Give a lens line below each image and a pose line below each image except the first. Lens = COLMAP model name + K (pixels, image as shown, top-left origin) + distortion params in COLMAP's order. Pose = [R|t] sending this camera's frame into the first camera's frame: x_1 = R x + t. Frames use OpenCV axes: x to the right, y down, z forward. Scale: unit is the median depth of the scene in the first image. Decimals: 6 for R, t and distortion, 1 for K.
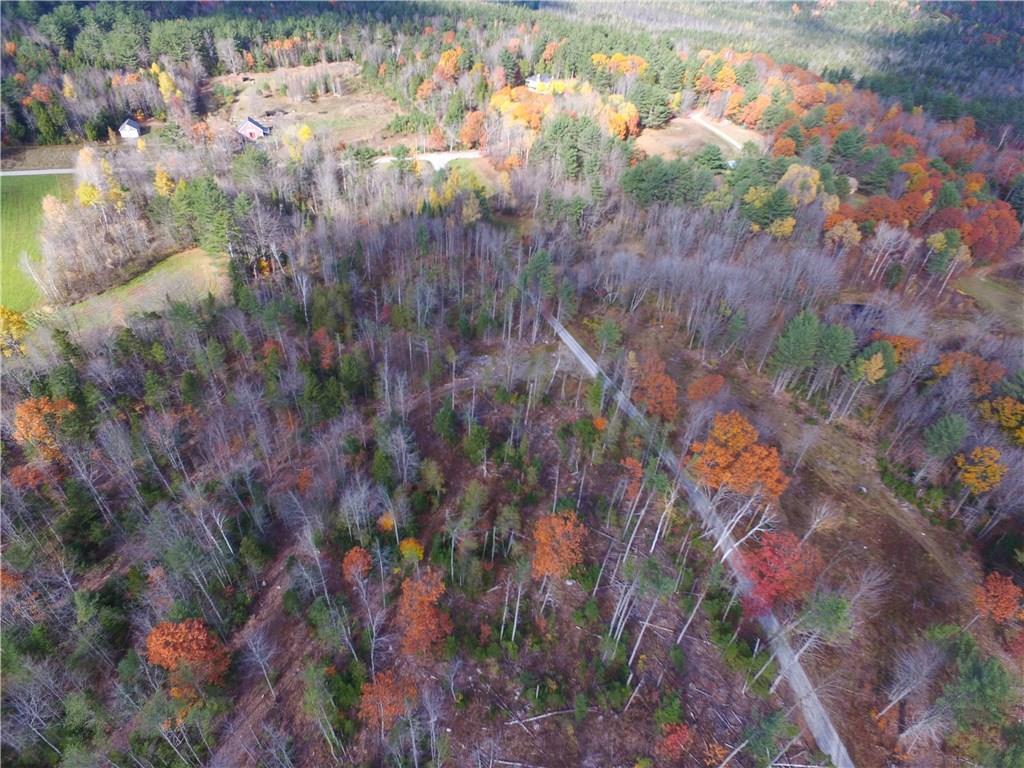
lens RADIAL K [[593.3, 0, 515.8], [0, 593.3, 395.8], [0, 0, 1]] dist [-0.015382, 0.016768]
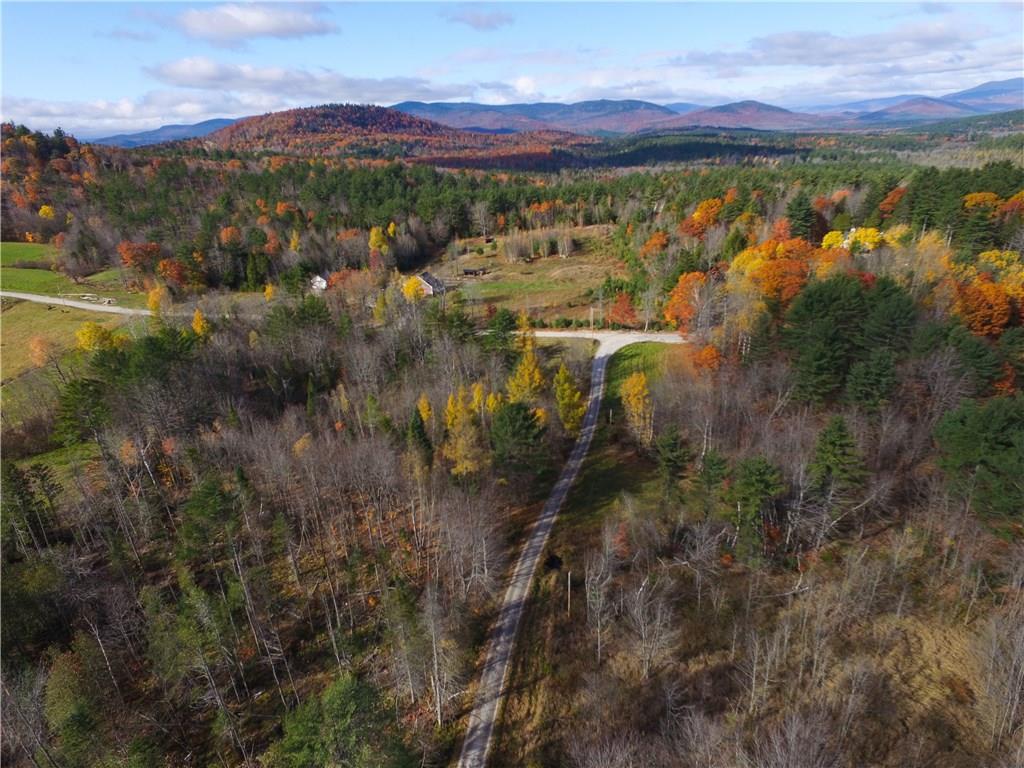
lens RADIAL K [[593.3, 0, 502.5], [0, 593.3, 388.3], [0, 0, 1]] dist [-0.015382, 0.016768]
pose [[0.817451, 0.134911, -0.559976, 0.097711], [-0.289935, 0.936416, -0.197643, -0.146373], [0.497706, 0.323920, 0.804589, 0.344606]]
